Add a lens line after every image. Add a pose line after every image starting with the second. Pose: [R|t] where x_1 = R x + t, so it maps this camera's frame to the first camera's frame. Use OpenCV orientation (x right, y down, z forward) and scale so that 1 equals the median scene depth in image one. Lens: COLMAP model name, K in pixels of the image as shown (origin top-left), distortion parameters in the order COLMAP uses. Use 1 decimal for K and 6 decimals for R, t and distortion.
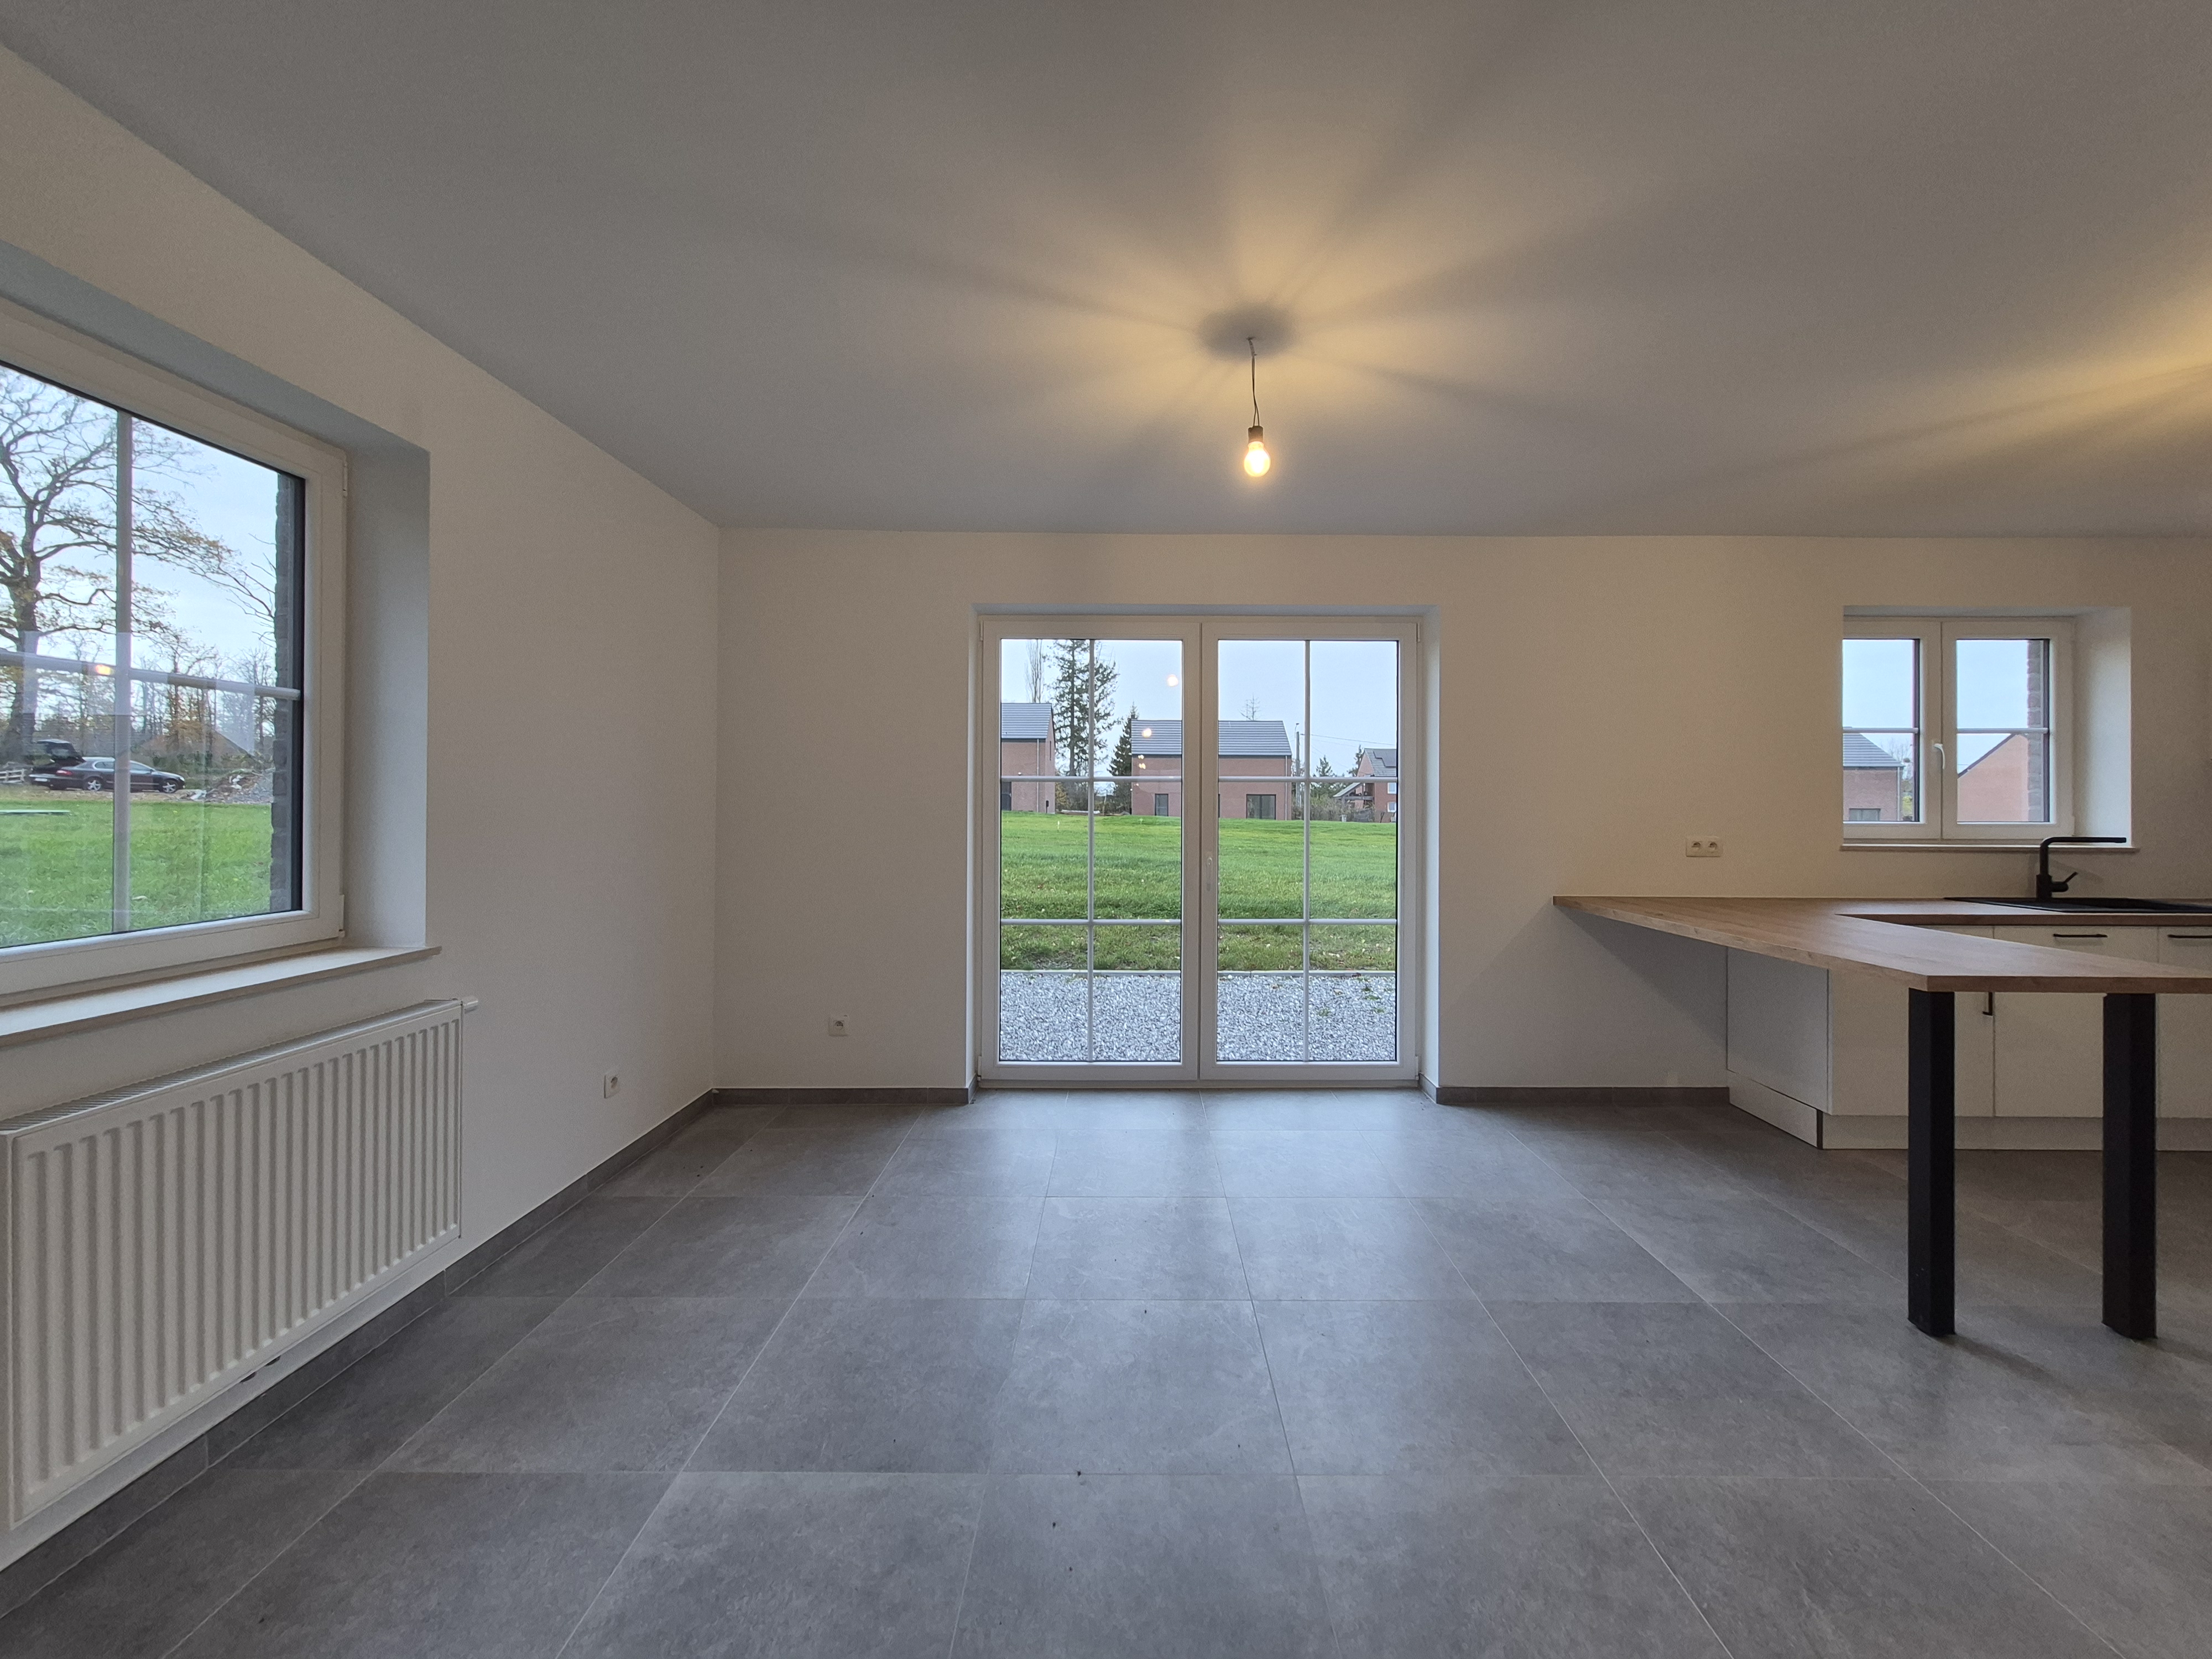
lens RADIAL K [[841.6, 0, 1105.3], [0, 841.6, 801.9], [0, 0, 1]] dist [0.001015, 0.000121]
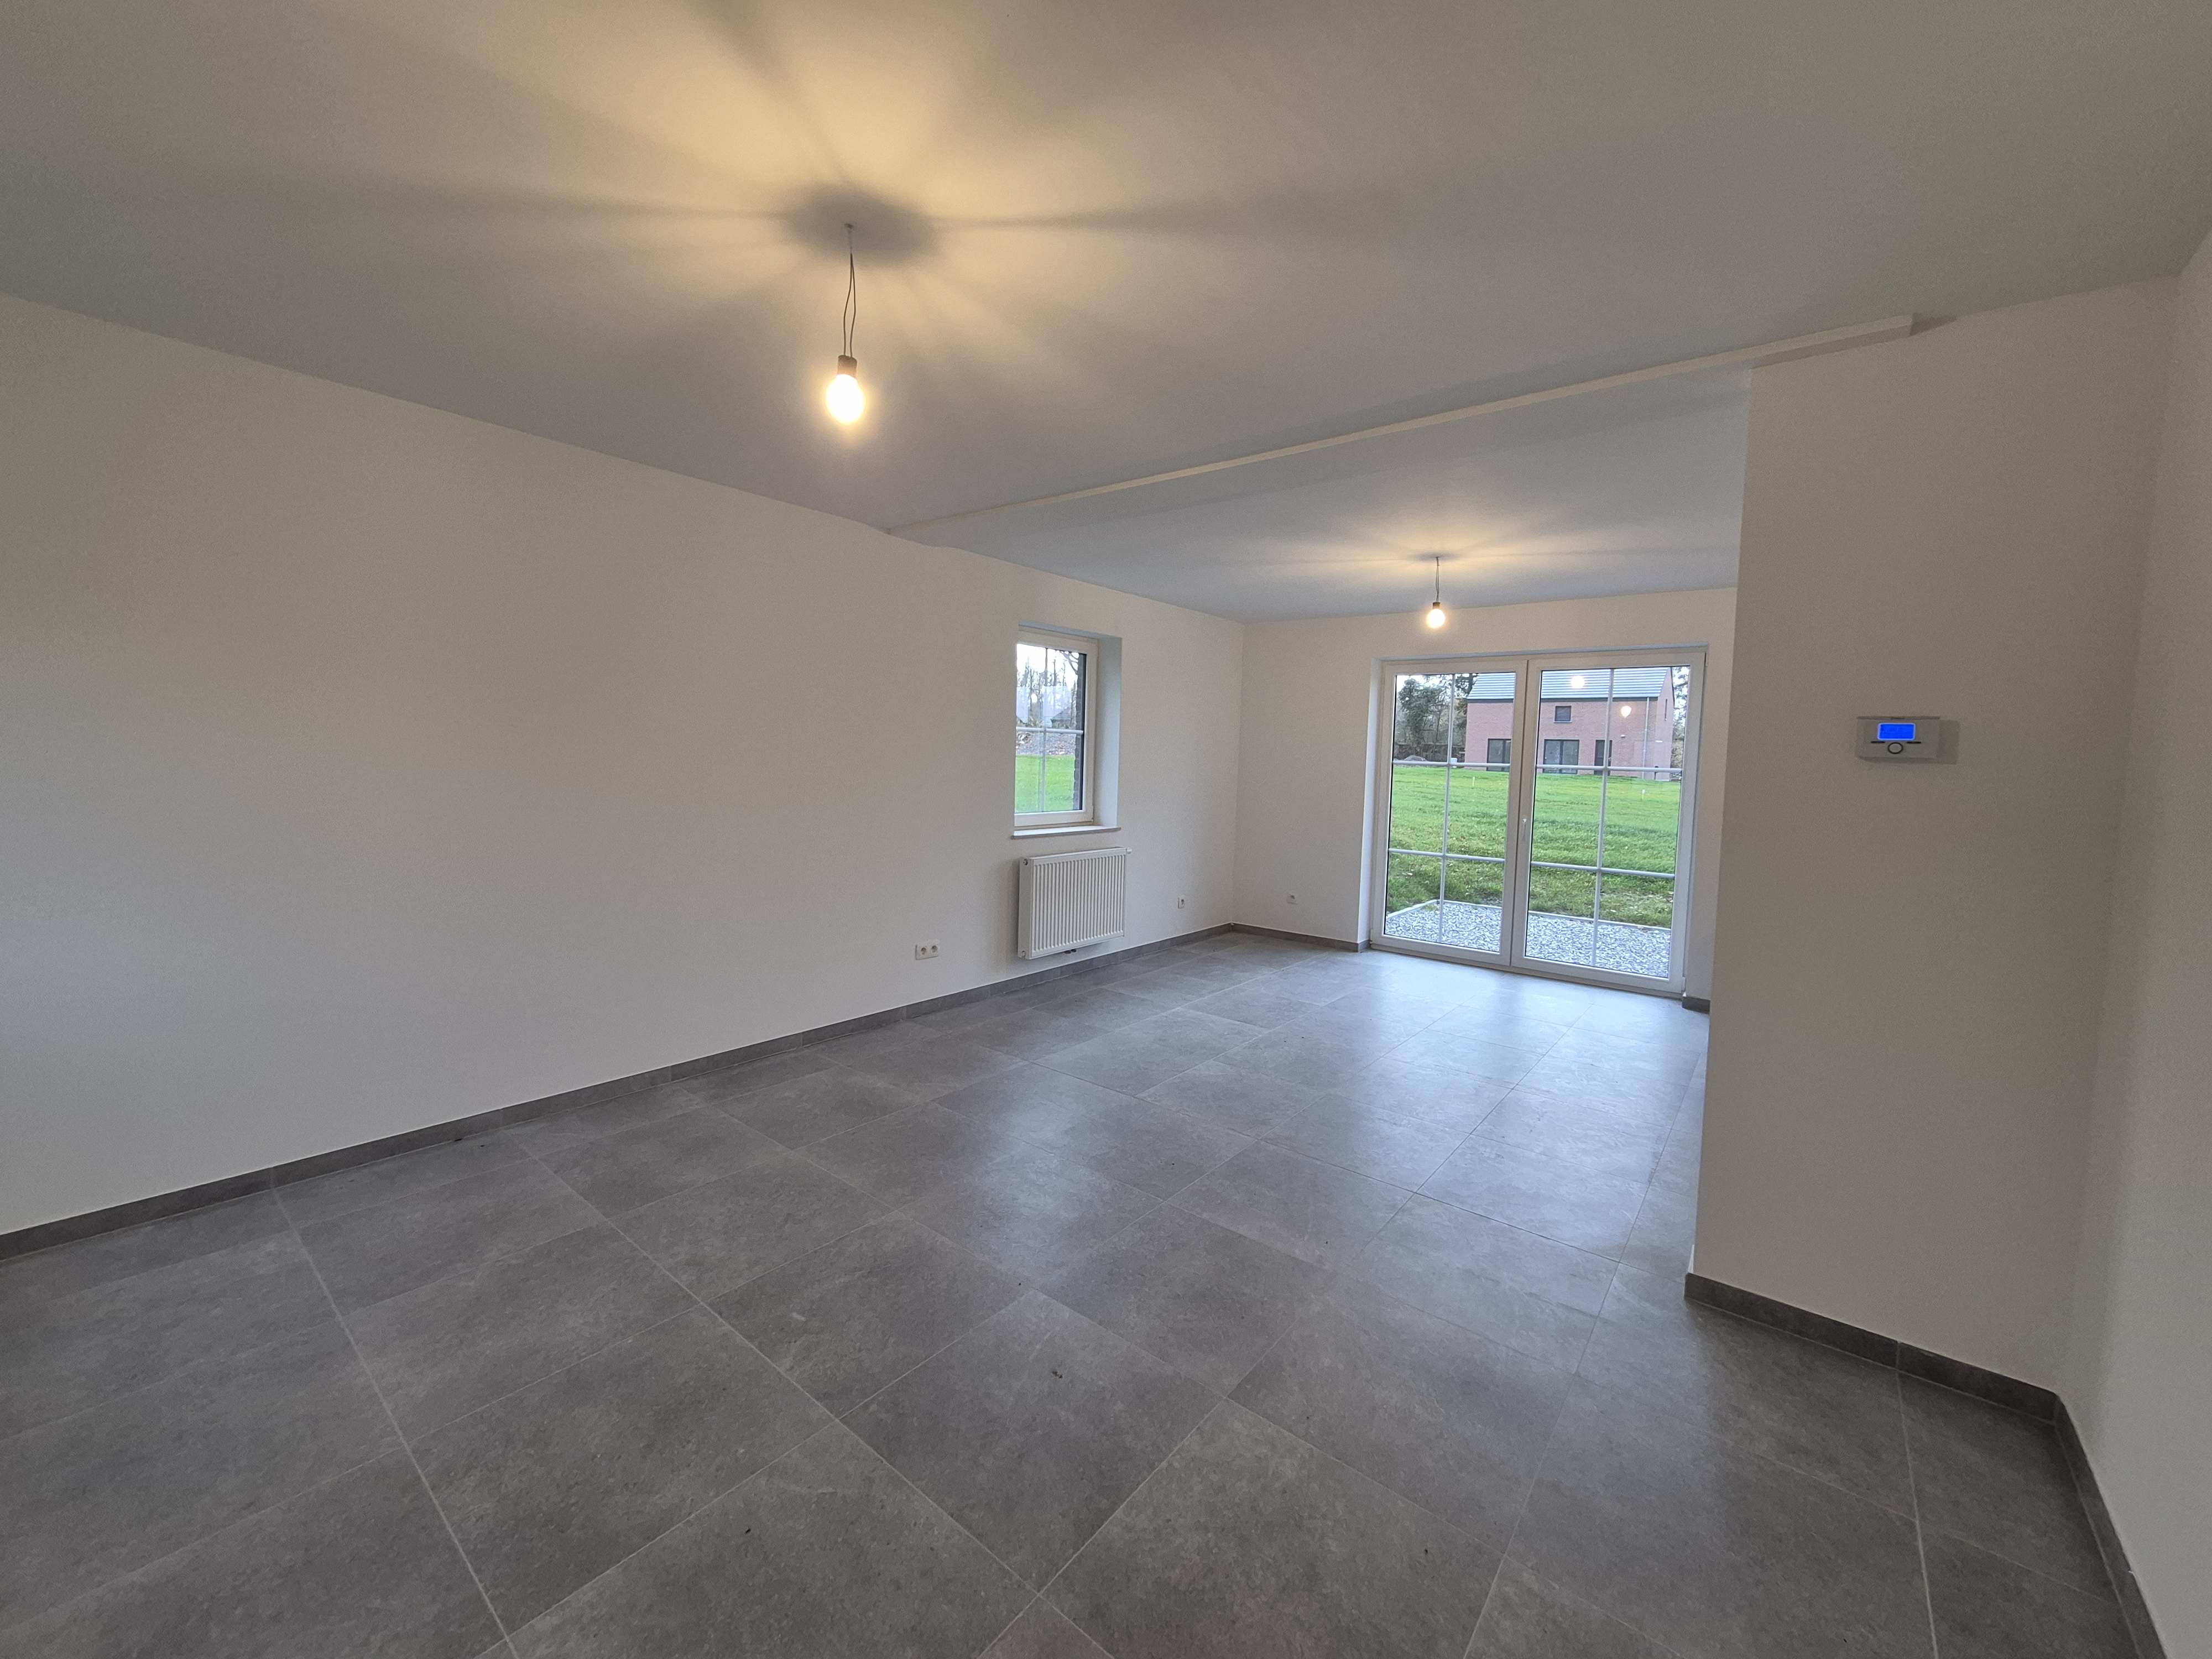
lens RADIAL K [[841.6, 0, 1105.3], [0, 841.6, 801.9], [0, 0, 1]] dist [0.001015, 0.000121]
pose [[0.765515, 0.054111, -0.641138, 0.697483], [-0.021950, 0.998074, 0.058028, -0.047781], [0.643043, -0.030349, 0.765228, -0.848521]]
